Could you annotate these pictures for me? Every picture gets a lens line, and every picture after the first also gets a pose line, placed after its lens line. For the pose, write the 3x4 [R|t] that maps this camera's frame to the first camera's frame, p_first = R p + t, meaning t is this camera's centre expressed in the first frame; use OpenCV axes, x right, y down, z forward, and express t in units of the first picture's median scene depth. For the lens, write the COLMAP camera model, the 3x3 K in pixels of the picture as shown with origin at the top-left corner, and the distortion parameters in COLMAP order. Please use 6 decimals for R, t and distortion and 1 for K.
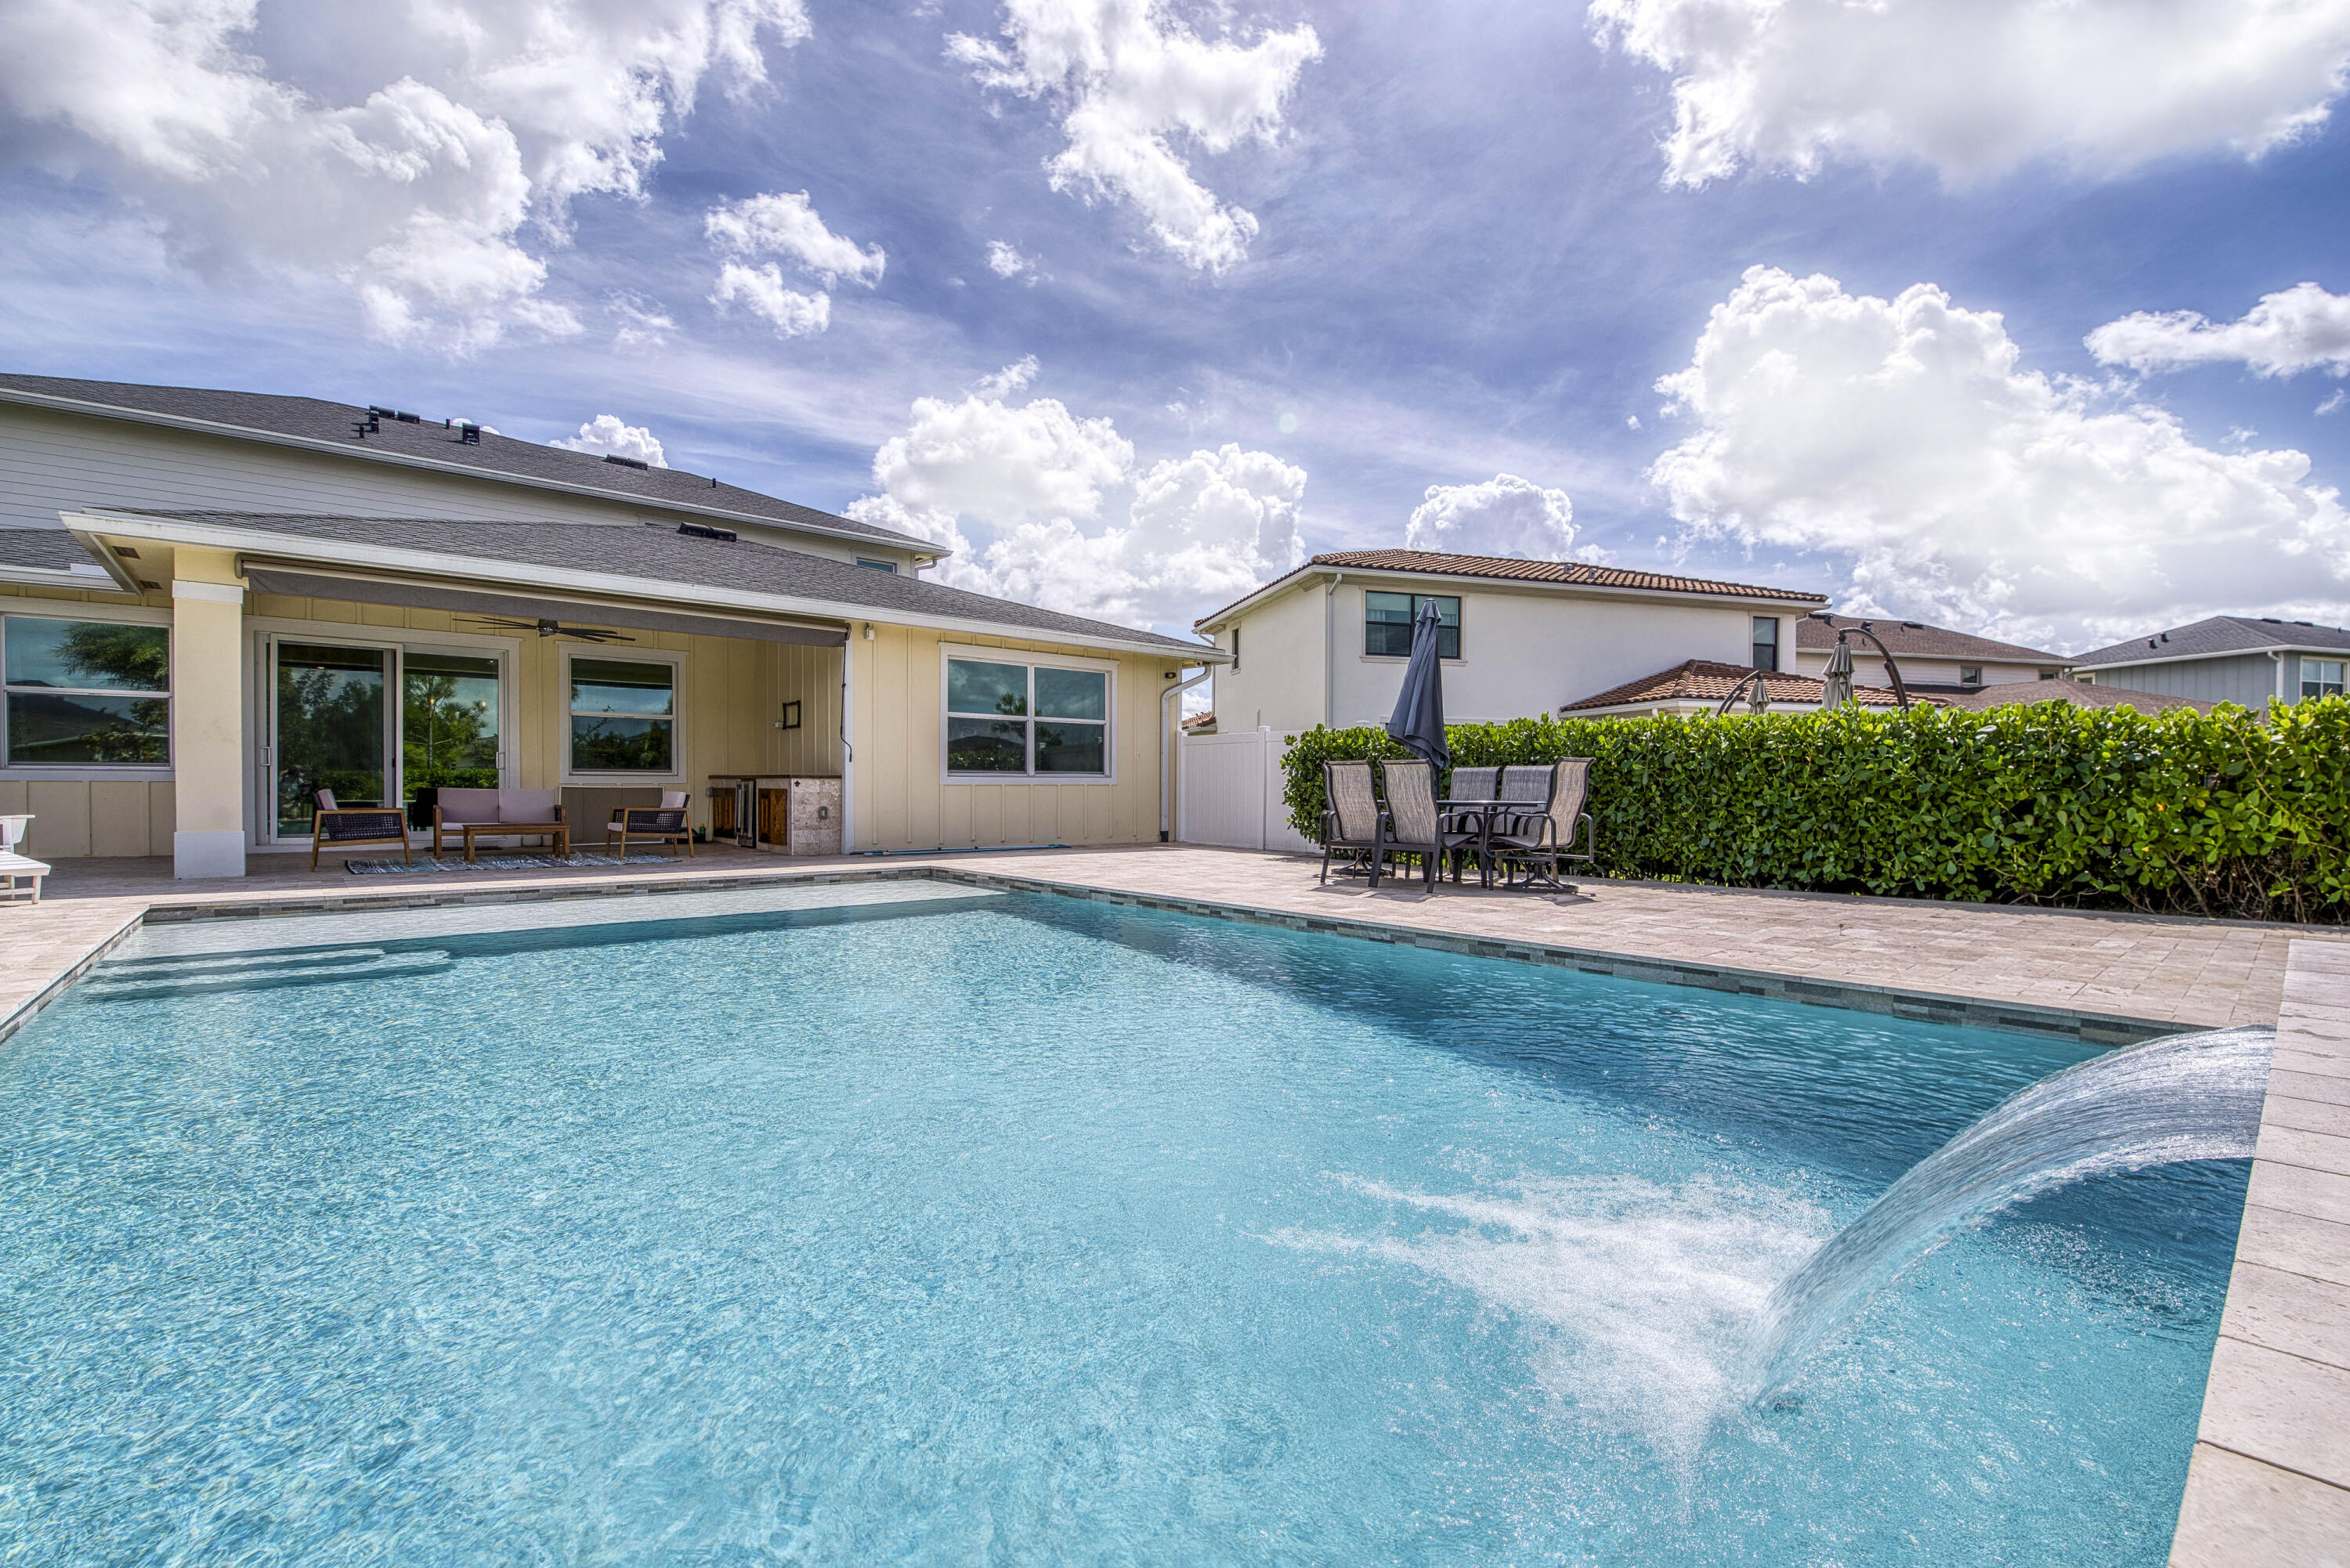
lens RADIAL K [[1016.6, 0, 1176.2], [0, 1016.6, 786.8], [0, 0, 1]] dist [-0.006244, -0.007600]
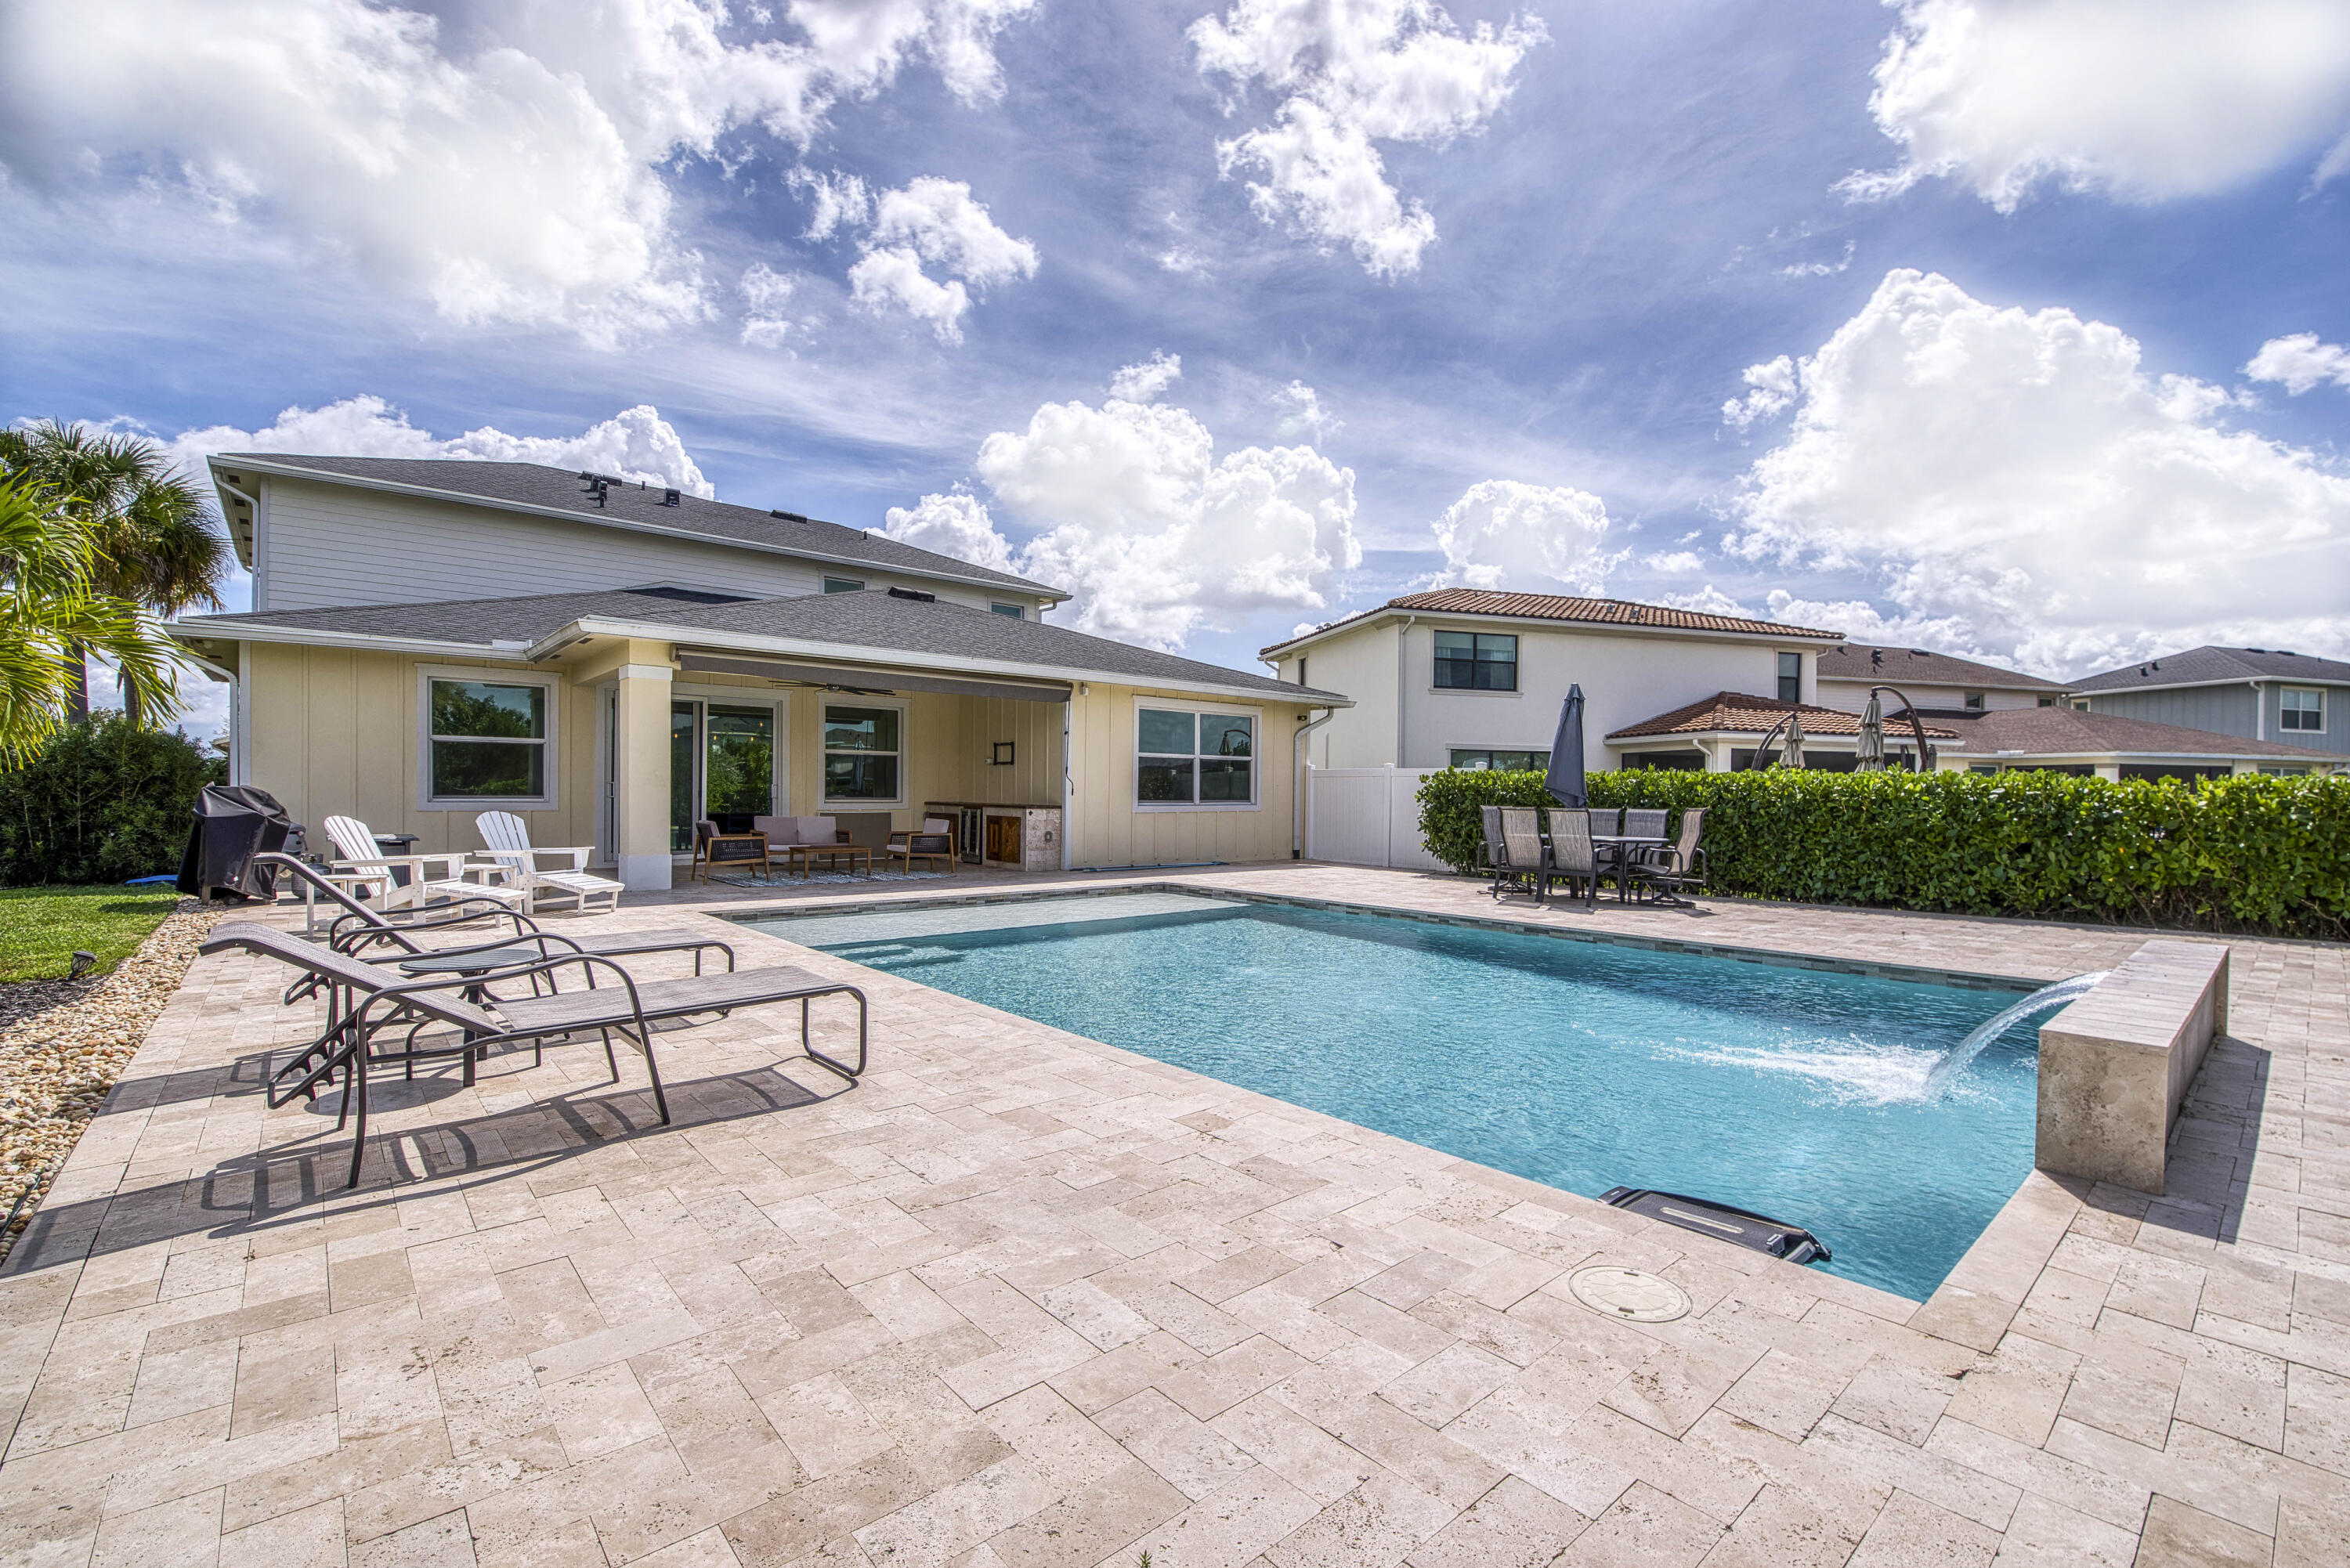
lens RADIAL K [[1016.6, 0, 1174.9], [0, 1016.6, 786.3], [0, 0, 1]] dist [-0.006244, -0.007600]
pose [[0.999981, 0.006079, -0.000276, -0.195339], [-0.006081, 0.999971, -0.004548, -0.030502], [0.000248, 0.004550, 0.999990, -0.230720]]
